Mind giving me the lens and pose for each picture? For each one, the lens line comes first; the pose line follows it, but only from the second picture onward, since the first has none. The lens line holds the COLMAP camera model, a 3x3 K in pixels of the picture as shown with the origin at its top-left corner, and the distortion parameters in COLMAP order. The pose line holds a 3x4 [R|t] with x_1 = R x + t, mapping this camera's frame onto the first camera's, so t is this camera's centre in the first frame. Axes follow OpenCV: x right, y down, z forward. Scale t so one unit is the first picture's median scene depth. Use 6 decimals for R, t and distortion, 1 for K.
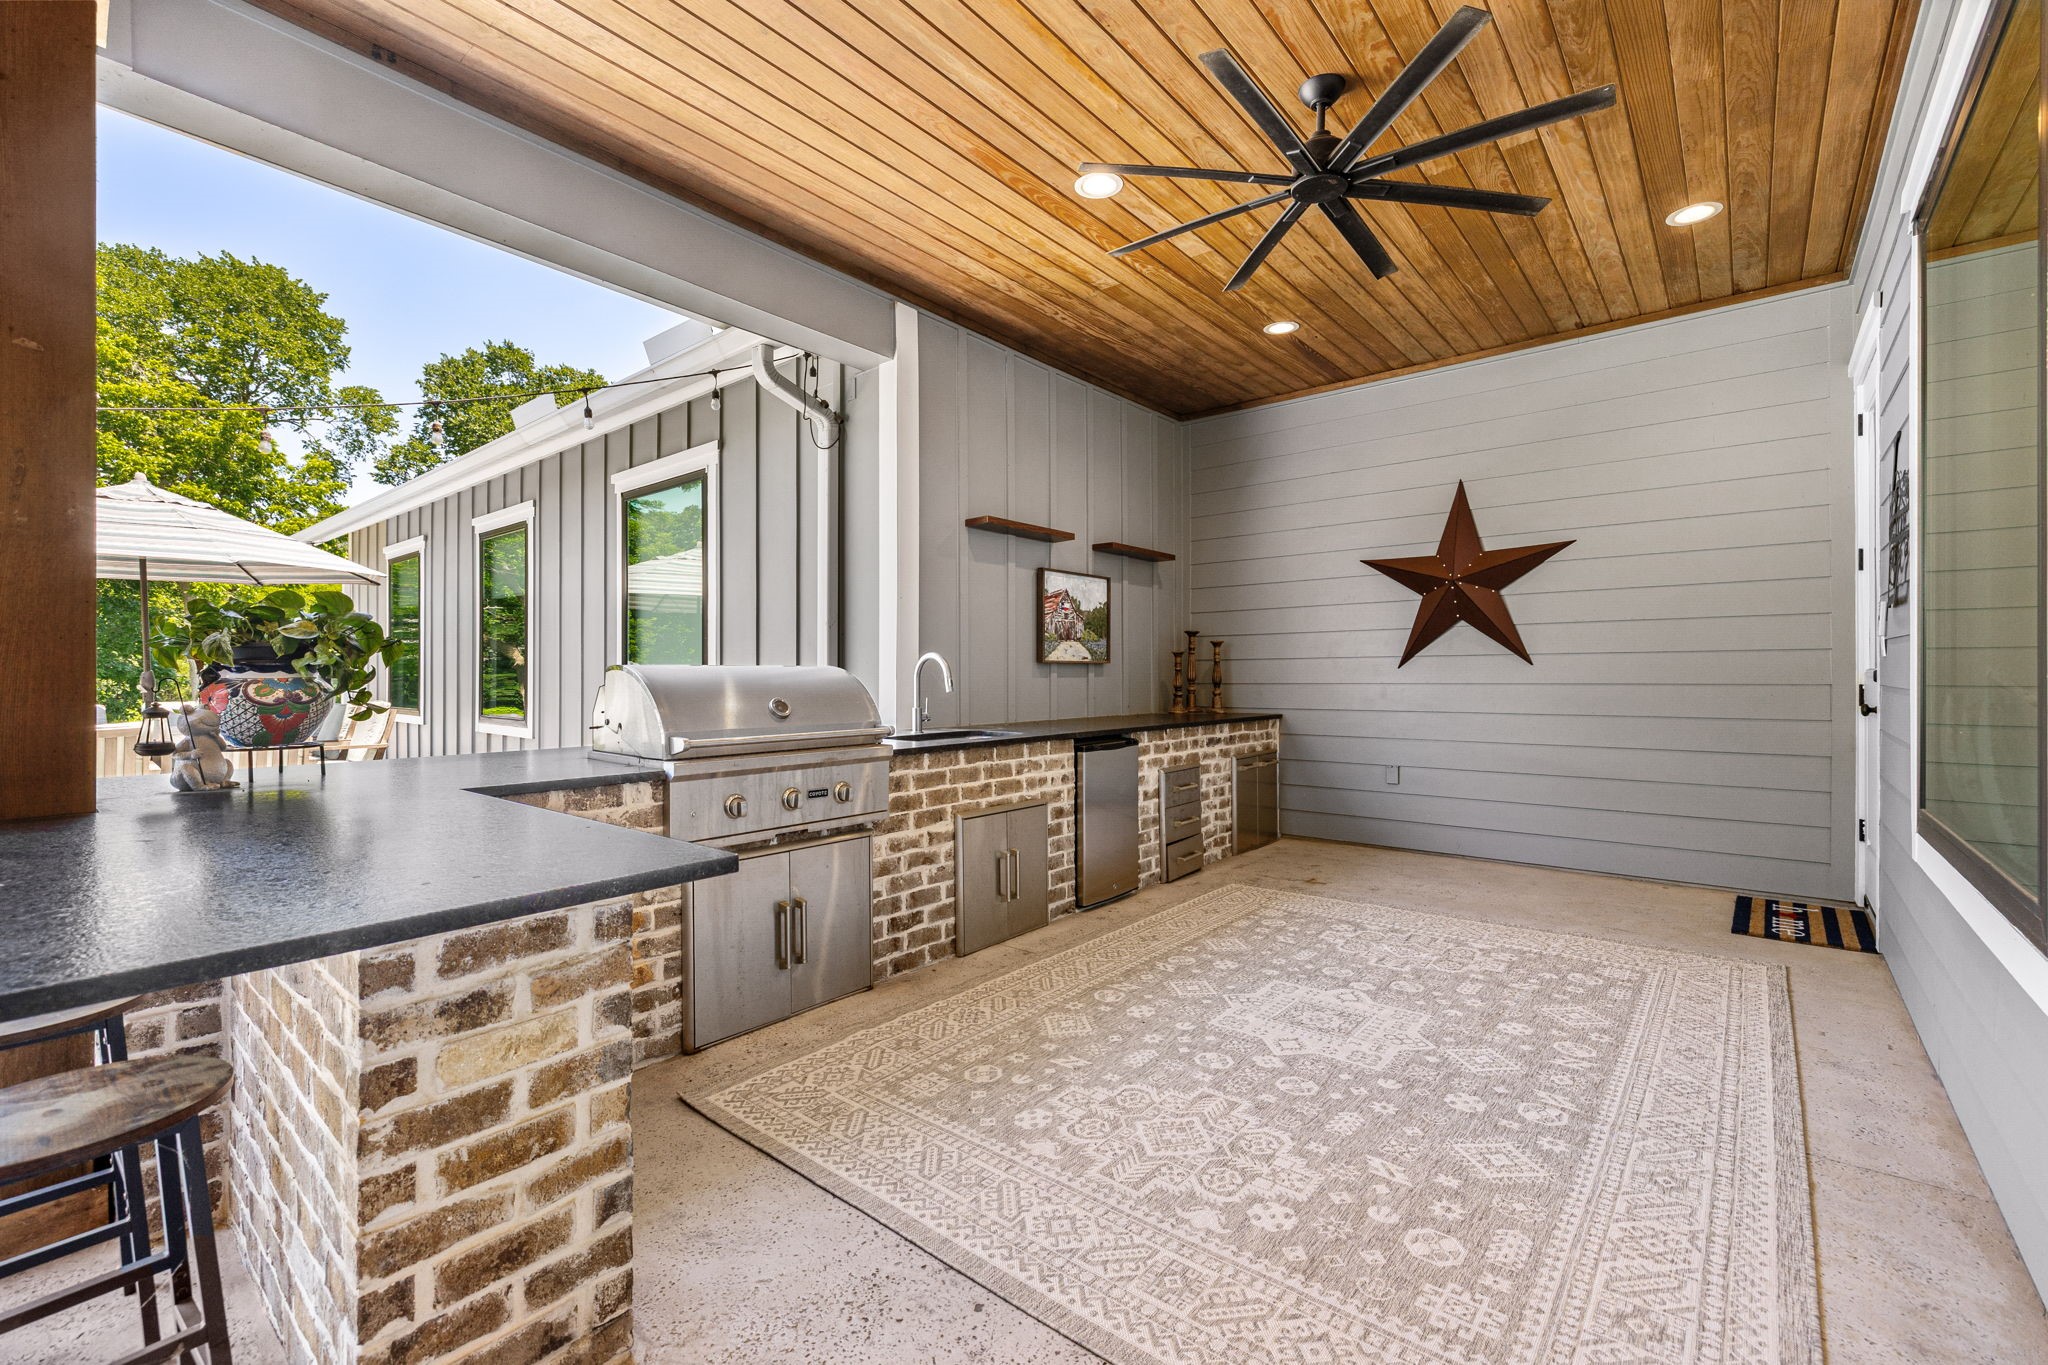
lens RADIAL K [[849.4, 0, 1027.6], [0, 849.4, 683.5], [0, 0, 1]] dist [0.003277, -0.000342]
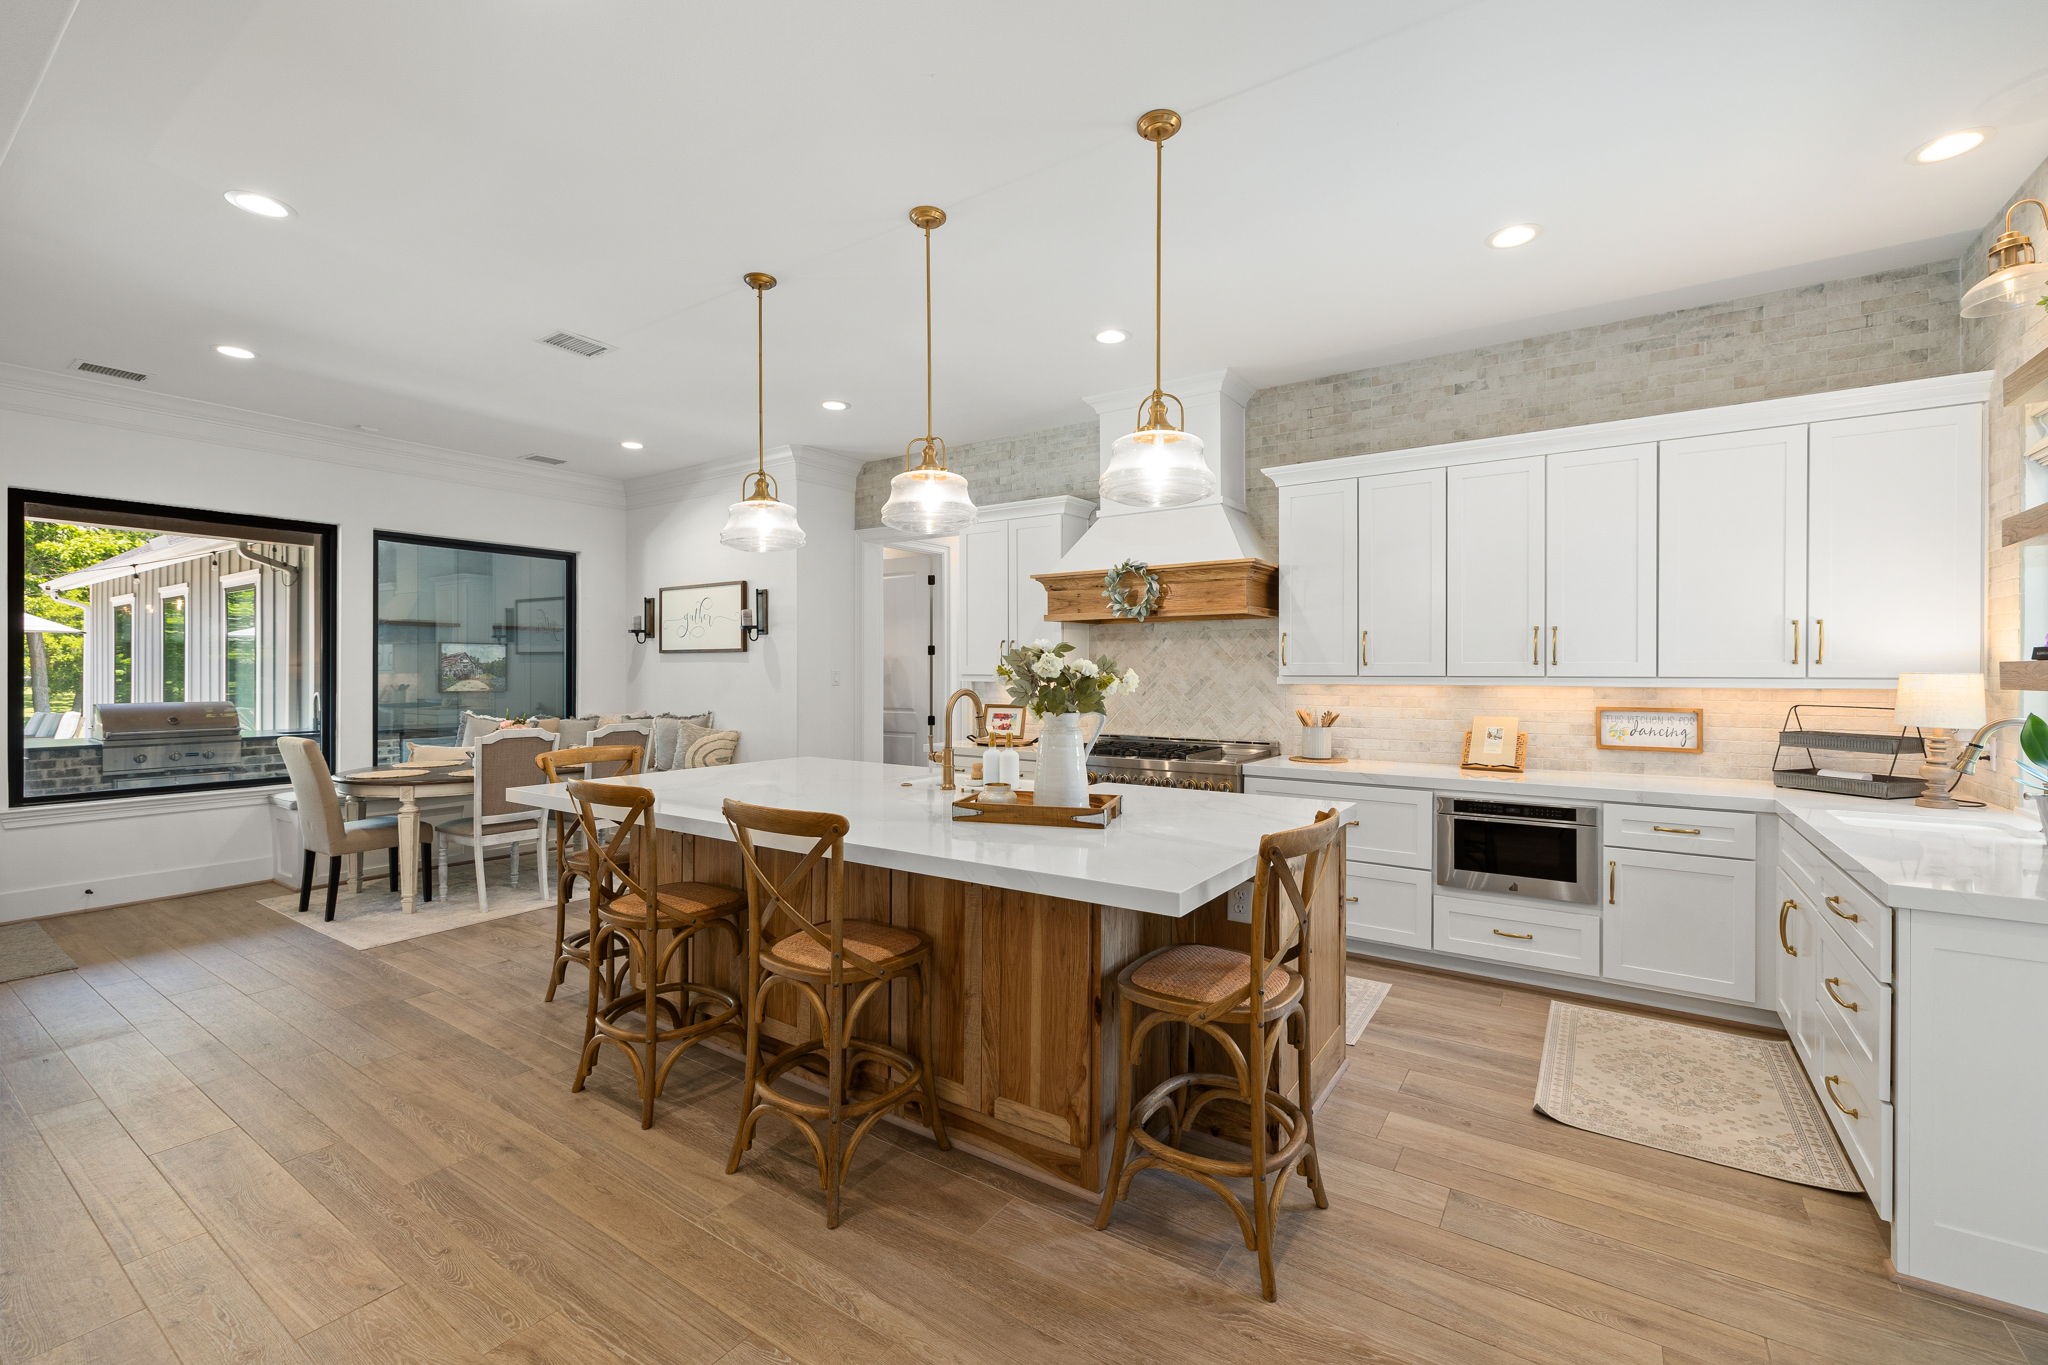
lens RADIAL K [[849.4, 0, 1023.8], [0, 849.4, 676.0], [0, 0, 1]] dist [0.003277, -0.000342]
pose [[0.996589, 0.014393, 0.081255, 1.102878], [-0.014452, 0.999896, 0.000140, -0.076892], [-0.081244, -0.001314, 0.996693, -0.941627]]
